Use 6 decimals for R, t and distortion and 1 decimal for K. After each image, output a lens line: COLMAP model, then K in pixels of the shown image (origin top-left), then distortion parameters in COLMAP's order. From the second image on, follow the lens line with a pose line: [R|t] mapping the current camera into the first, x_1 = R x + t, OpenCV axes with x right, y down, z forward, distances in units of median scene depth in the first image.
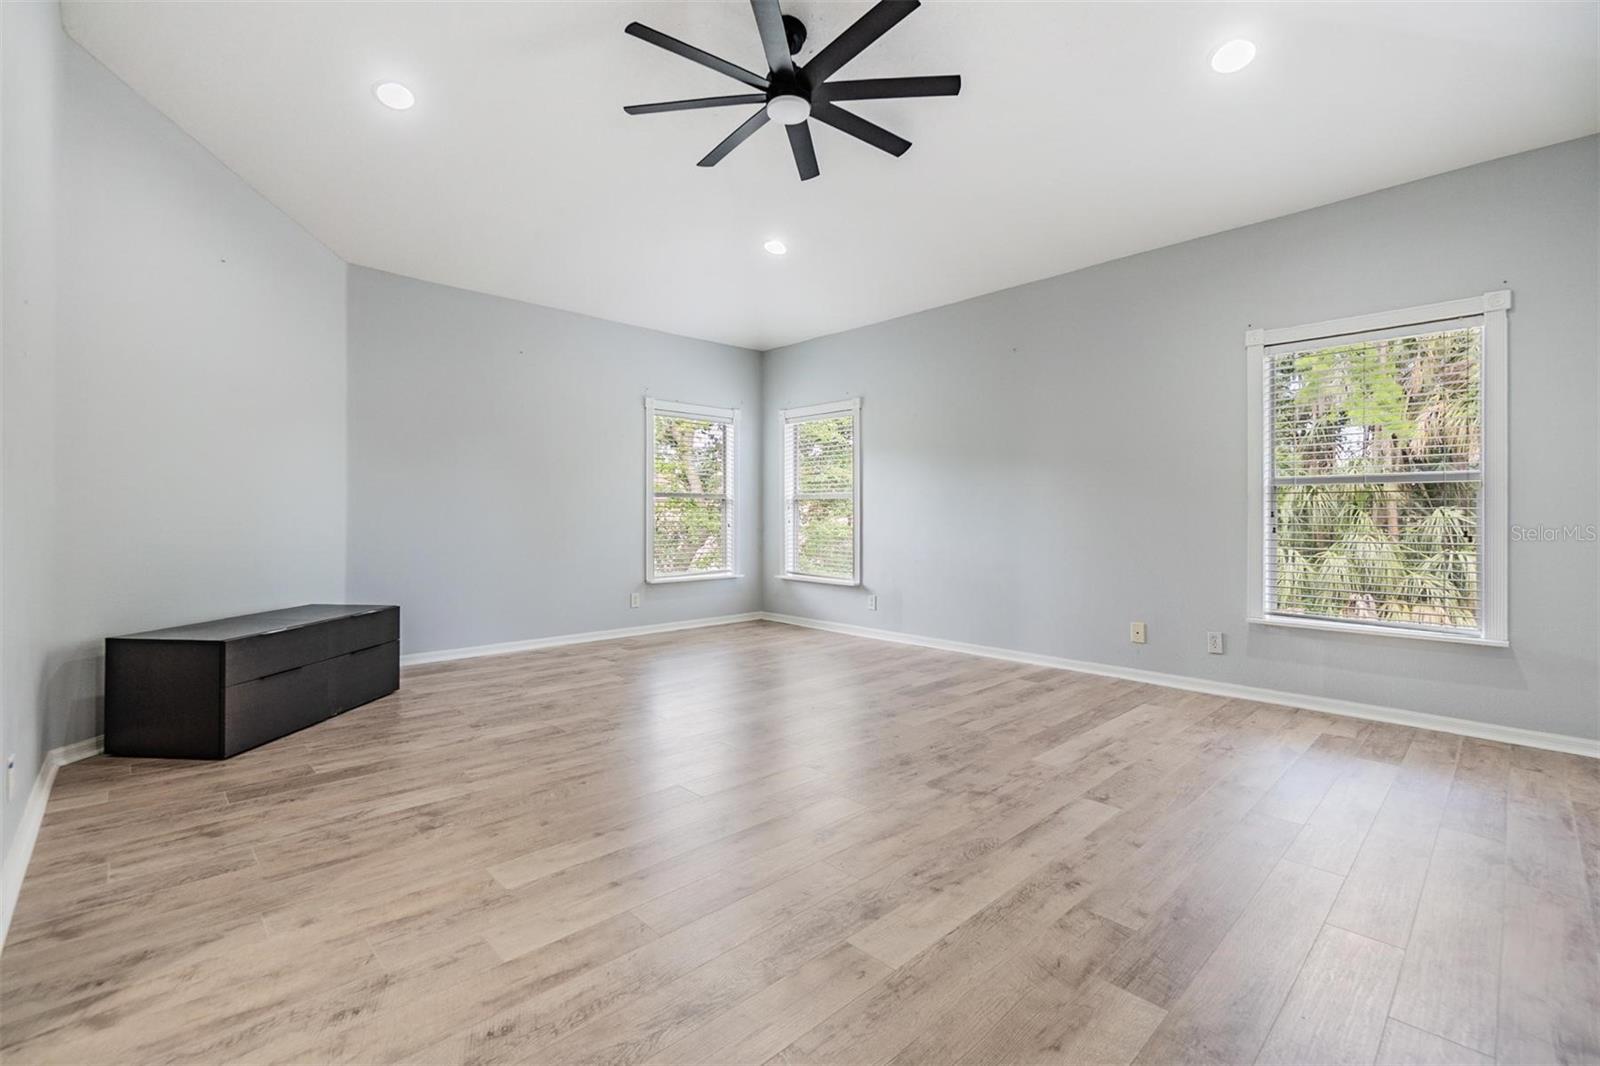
lens RADIAL K [[699.0, 0, 799.4], [0, 699.0, 519.7], [0, 0, 1]] dist [-0.001964, 0.000479]
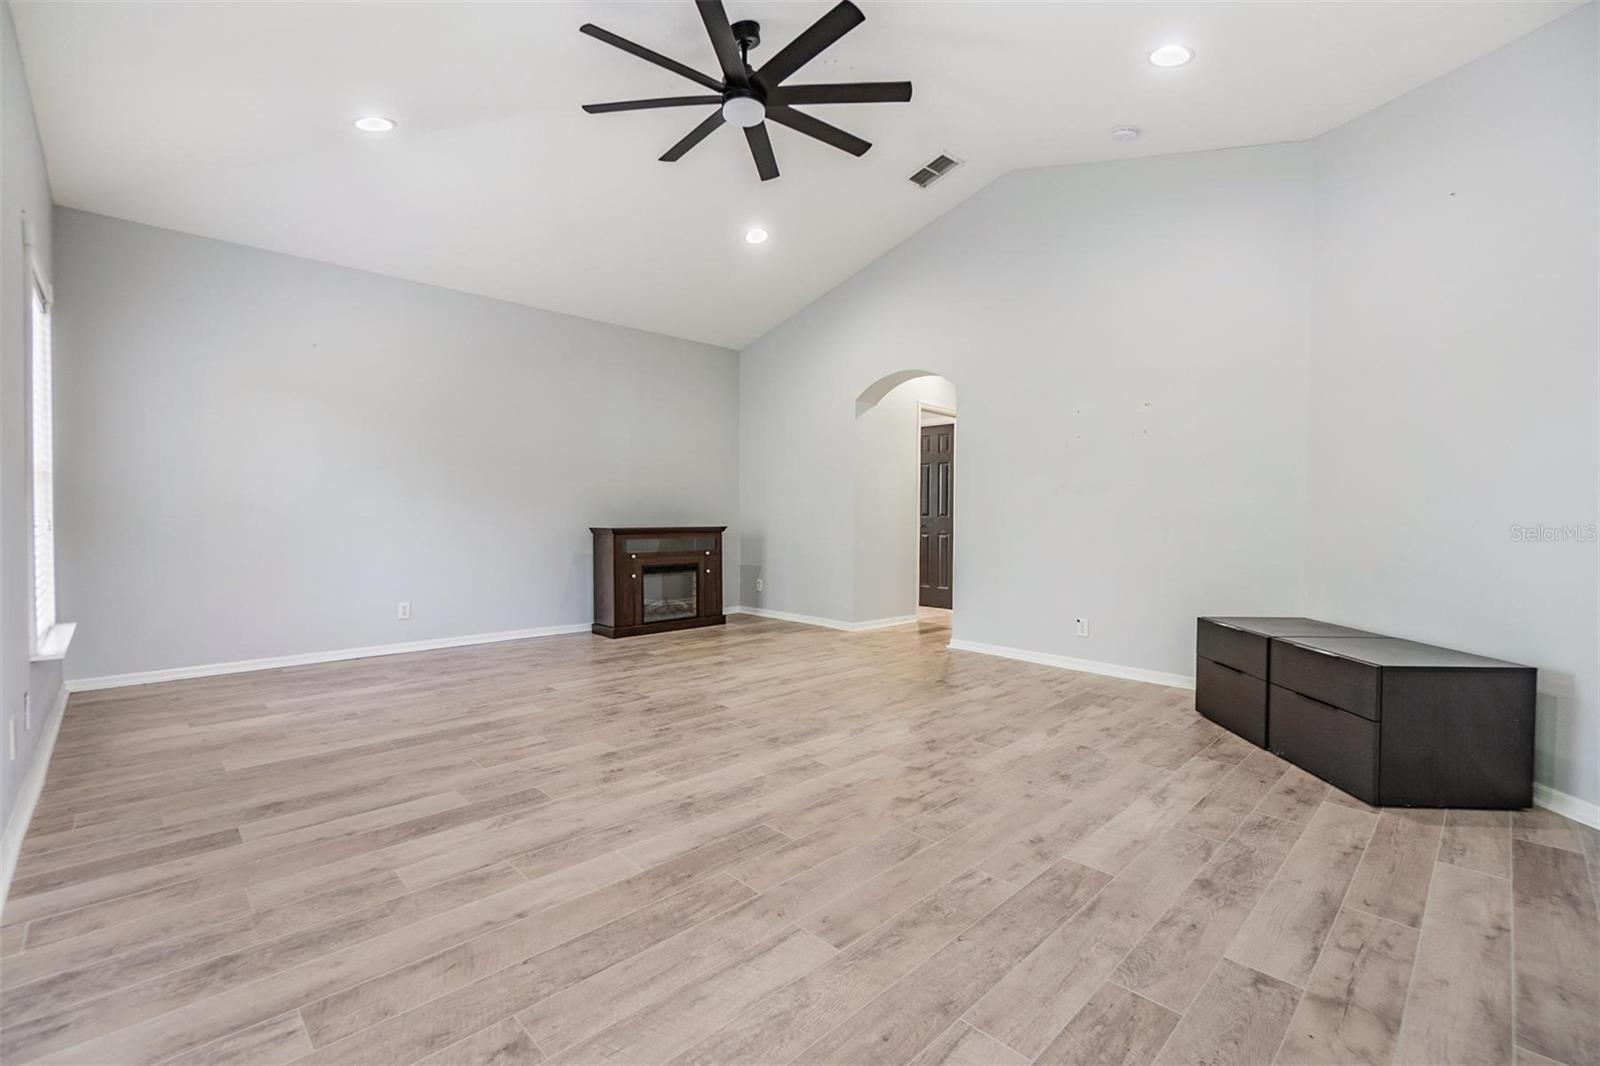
lens RADIAL K [[699.0, 0, 799.4], [0, 699.0, 519.7], [0, 0, 1]] dist [-0.001964, 0.000479]
pose [[-0.999784, -0.012003, -0.016954, -0.082643], [-0.012168, 0.999879, 0.009680, -0.004435], [0.016836, 0.009885, -0.999809, 2.067306]]
